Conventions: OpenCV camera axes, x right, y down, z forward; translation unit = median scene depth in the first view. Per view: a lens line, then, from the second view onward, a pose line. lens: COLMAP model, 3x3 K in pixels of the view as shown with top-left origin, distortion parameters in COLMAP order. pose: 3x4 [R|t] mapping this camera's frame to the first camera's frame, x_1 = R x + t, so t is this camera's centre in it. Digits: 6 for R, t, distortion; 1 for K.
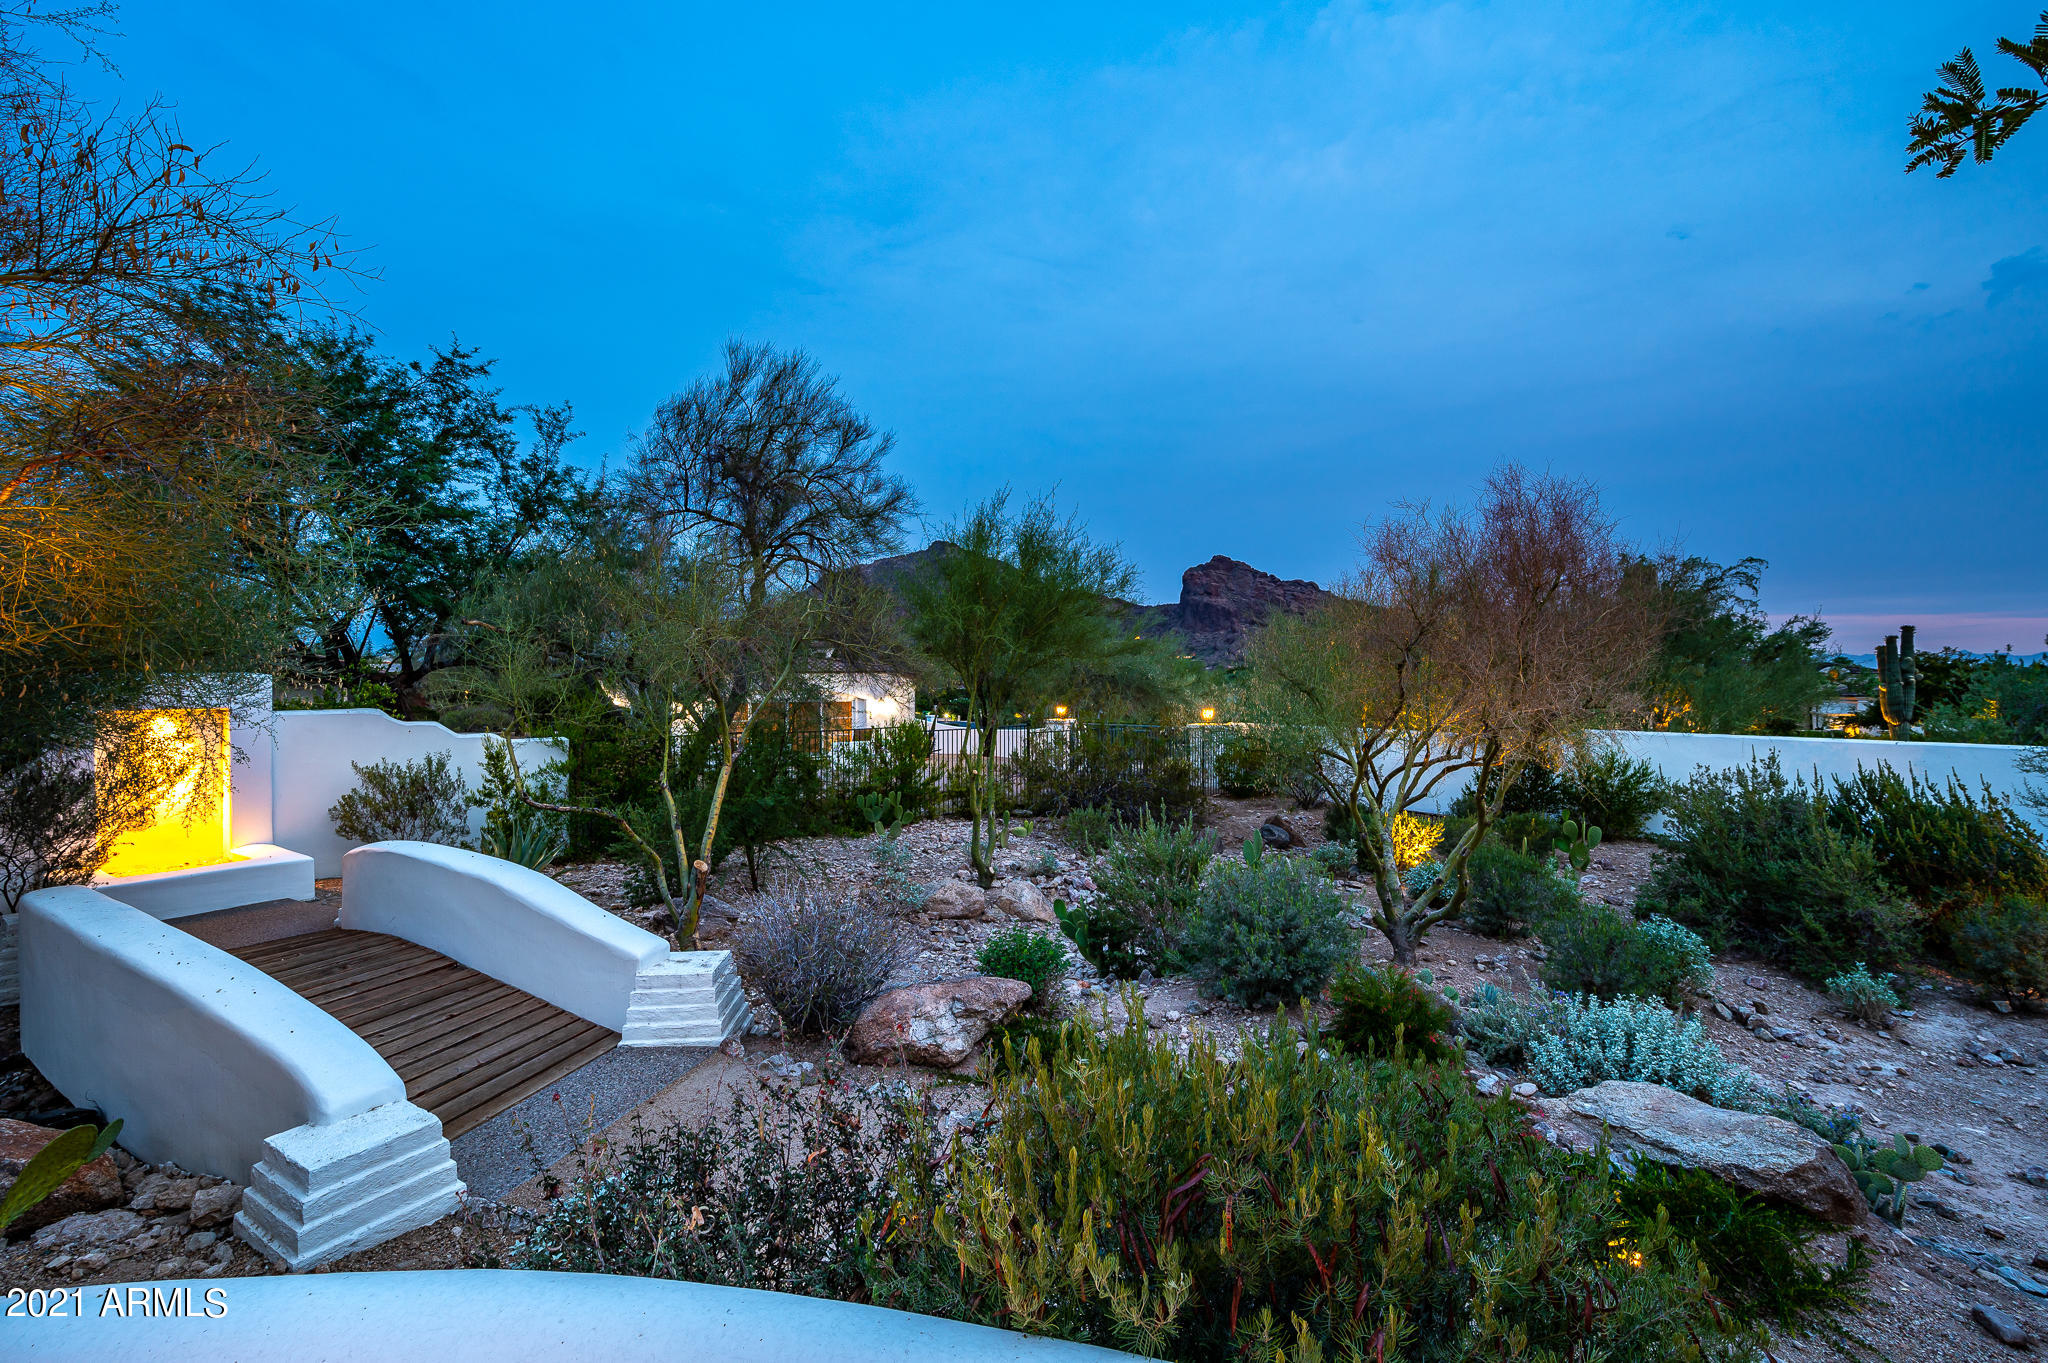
lens RADIAL K [[847.1, 0, 1026.5], [0, 847.1, 685.9], [0, 0, 1]] dist [0.000528, -0.000276]
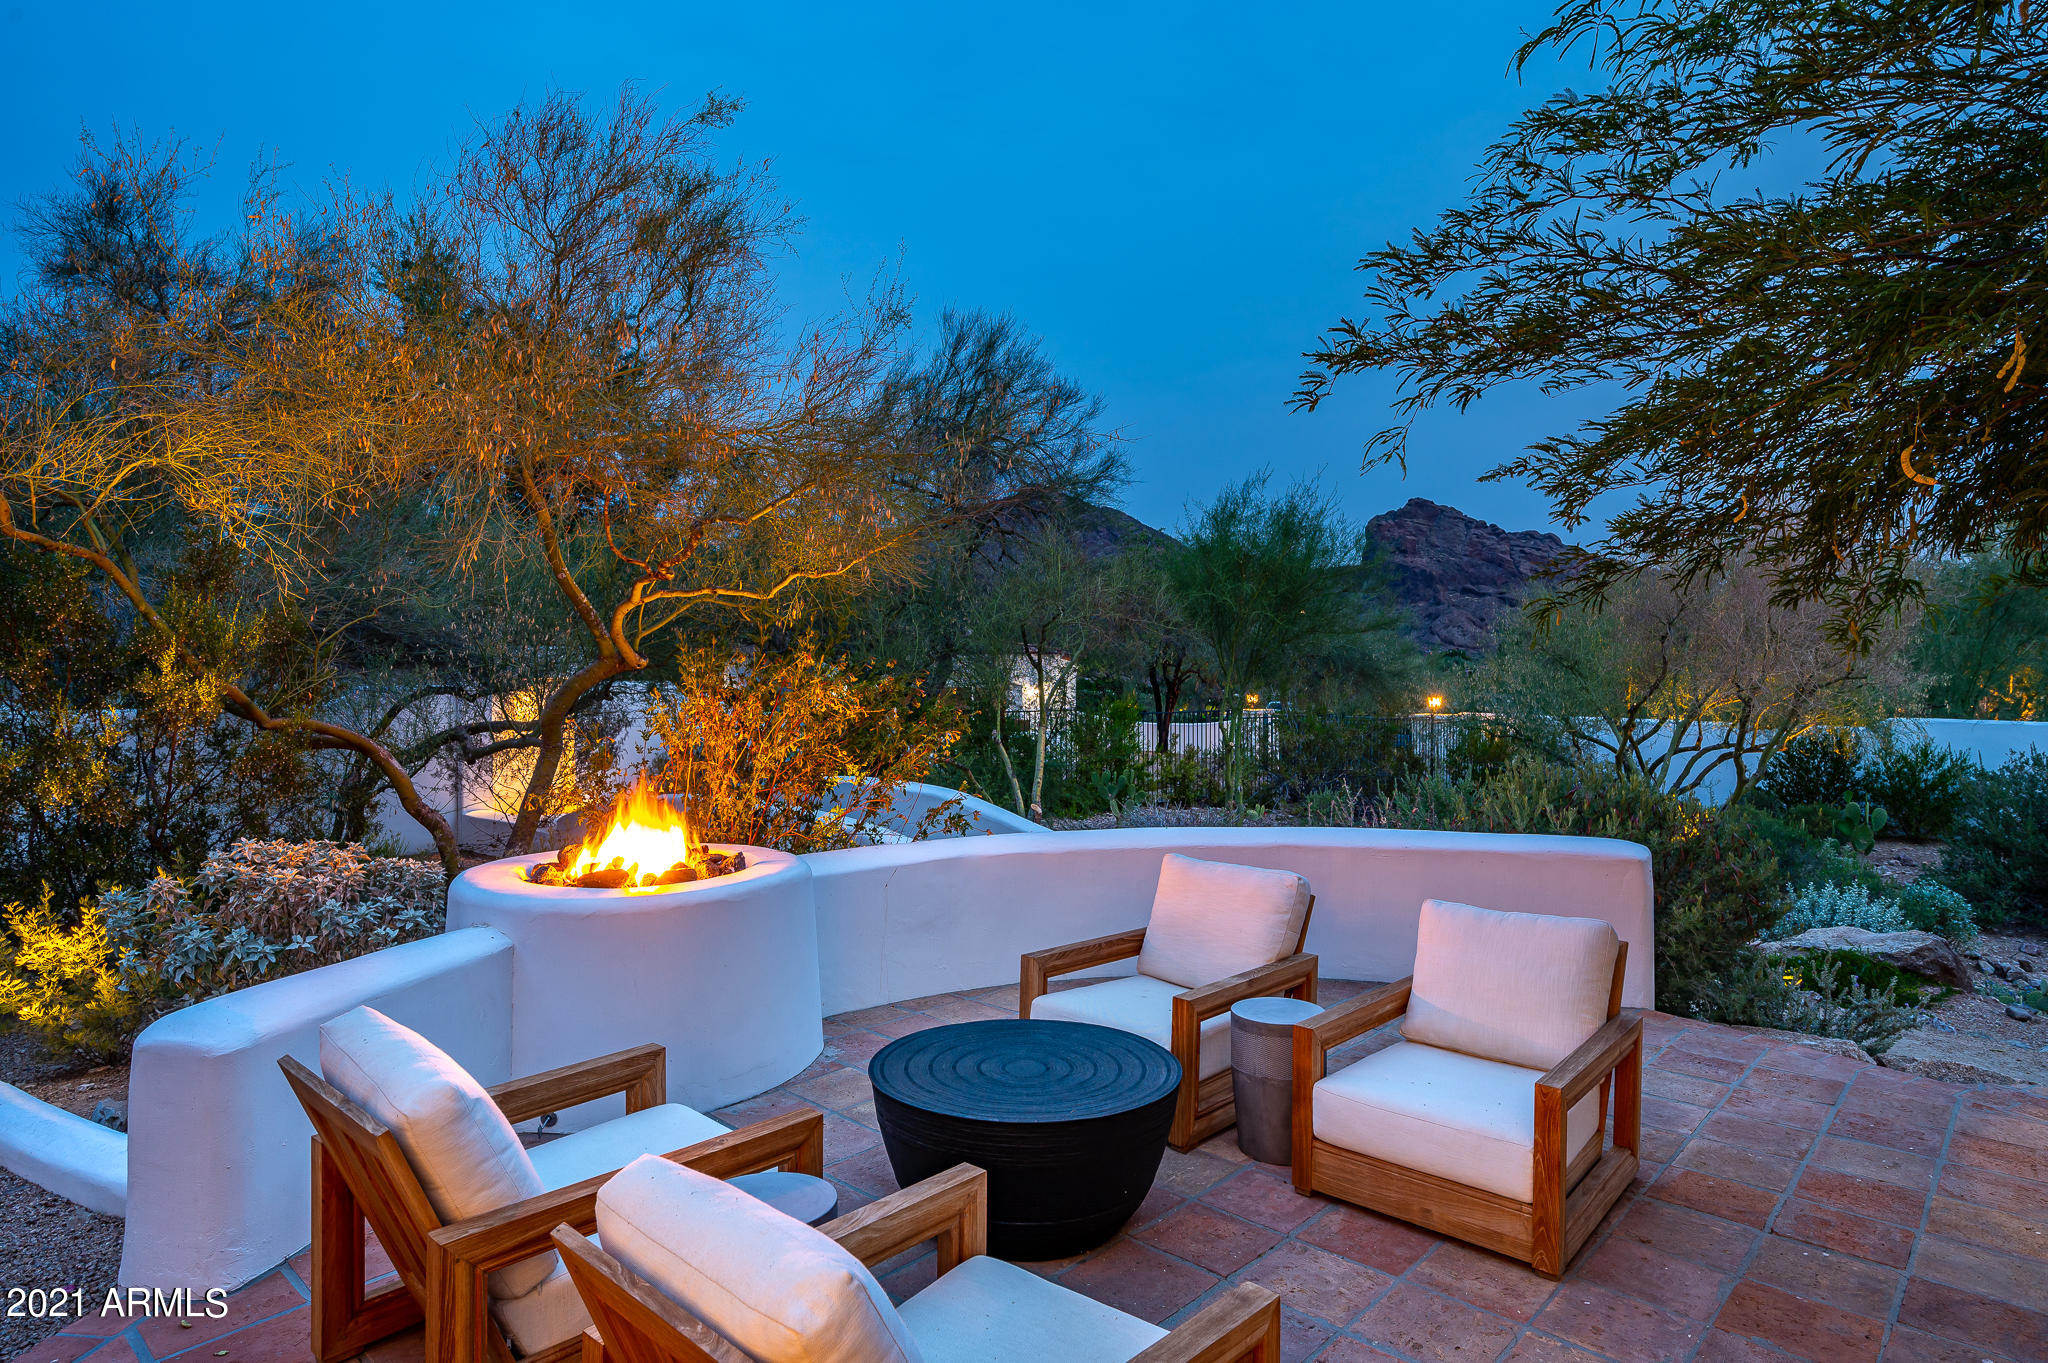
lens RADIAL K [[1126.8, 0, 1019.7], [0, 1126.8, 684.3], [0, 0, 1]] dist [0.002440, 0.001356]
pose [[0.993489, 0.006433, -0.113745, -0.112810], [-0.005603, 0.999955, 0.007614, 0.013711], [0.113789, -0.006927, 0.993481, -0.276614]]
